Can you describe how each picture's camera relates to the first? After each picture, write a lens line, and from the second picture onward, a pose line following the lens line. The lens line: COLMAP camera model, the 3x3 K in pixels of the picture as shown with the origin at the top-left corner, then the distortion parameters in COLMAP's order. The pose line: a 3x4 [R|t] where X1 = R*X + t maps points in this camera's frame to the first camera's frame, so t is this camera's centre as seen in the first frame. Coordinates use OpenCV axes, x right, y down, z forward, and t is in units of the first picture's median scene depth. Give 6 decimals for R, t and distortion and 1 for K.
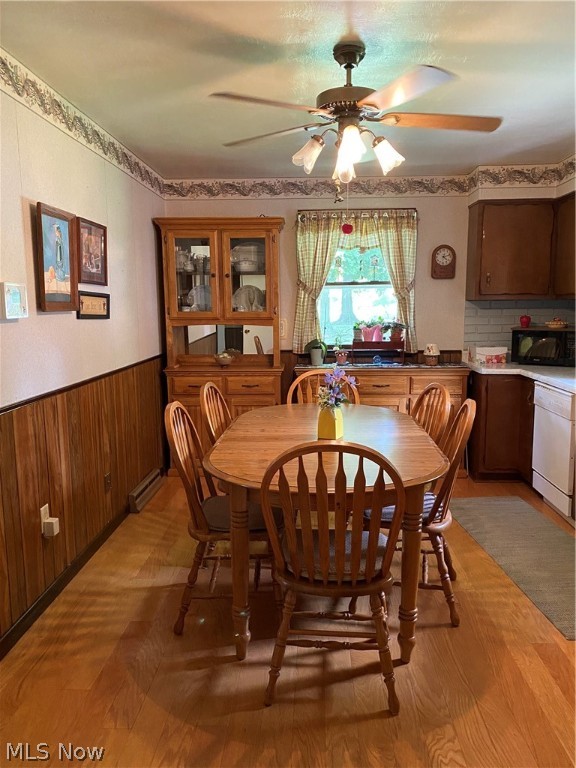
lens RADIAL K [[585.8, 0, 283.8], [0, 585.8, 384.4], [0, 0, 1]] dist [0.053952, -0.072901]
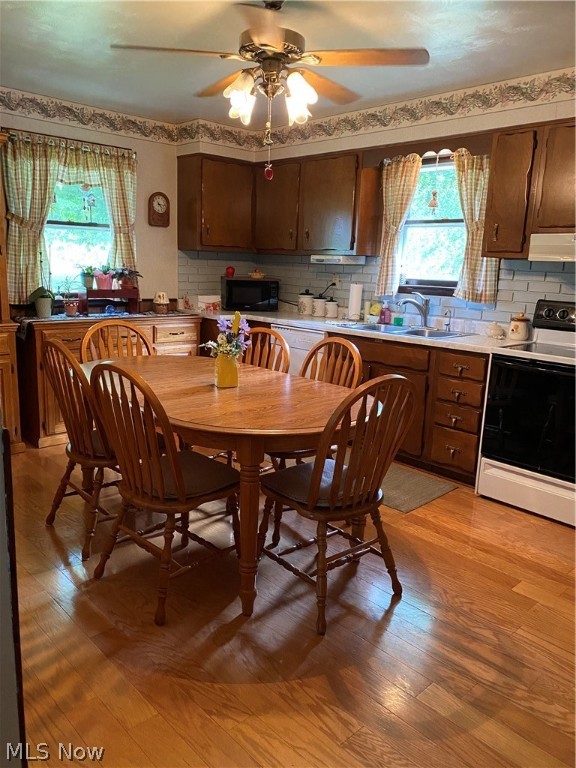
lens RADIAL K [[582.9, 0, 281.0], [0, 582.9, 383.9], [0, 0, 1]] dist [0.062428, -0.077390]
pose [[0.701173, -0.115527, 0.703570, -0.406925], [0.057409, 0.992729, 0.105794, -0.008799], [-0.710676, -0.033789, 0.702707, 0.175805]]
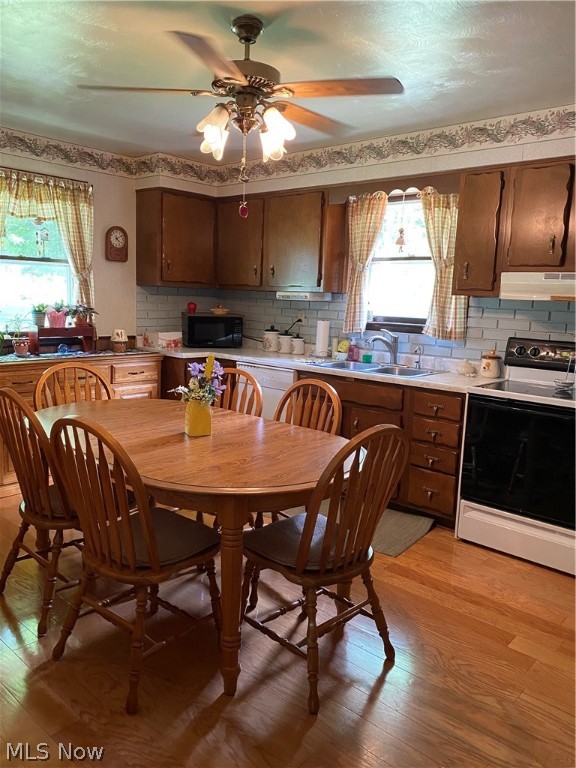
lens RADIAL K [[585.8, 0, 283.8], [0, 585.8, 384.4], [0, 0, 1]] dist [0.053952, -0.072901]
pose [[0.637252, -0.087916, 0.765625, -0.394769], [0.065604, 0.996054, 0.059772, -0.024531], [-0.767858, 0.012138, 0.640504, 0.223848]]
